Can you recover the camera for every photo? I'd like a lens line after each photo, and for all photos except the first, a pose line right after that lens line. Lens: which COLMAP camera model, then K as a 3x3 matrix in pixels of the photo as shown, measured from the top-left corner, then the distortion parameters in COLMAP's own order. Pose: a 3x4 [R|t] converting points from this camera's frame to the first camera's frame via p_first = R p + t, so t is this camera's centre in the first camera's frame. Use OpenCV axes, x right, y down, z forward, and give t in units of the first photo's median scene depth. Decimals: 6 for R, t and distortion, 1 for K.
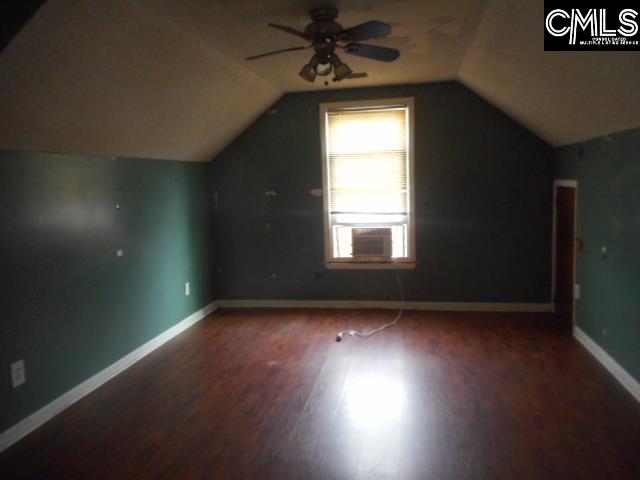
lens RADIAL K [[477.2, 0, 320.0], [0, 477.2, 240.0], [0, 0, 1]] dist [-0.003815, 0.000436]
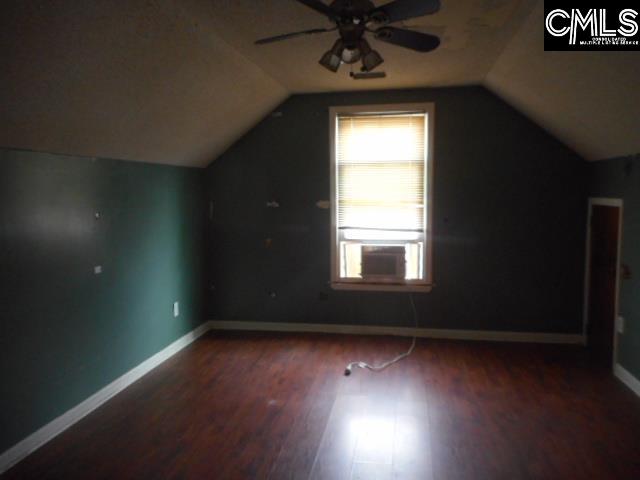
lens RADIAL K [[477.2, 0, 320.0], [0, 477.2, 240.0], [0, 0, 1]] dist [-0.003815, 0.000436]
pose [[0.999598, 0.024529, 0.014238, -0.028145], [-0.024183, 0.999420, -0.023963, -0.012715], [-0.014818, 0.023609, 0.999611, 0.112135]]
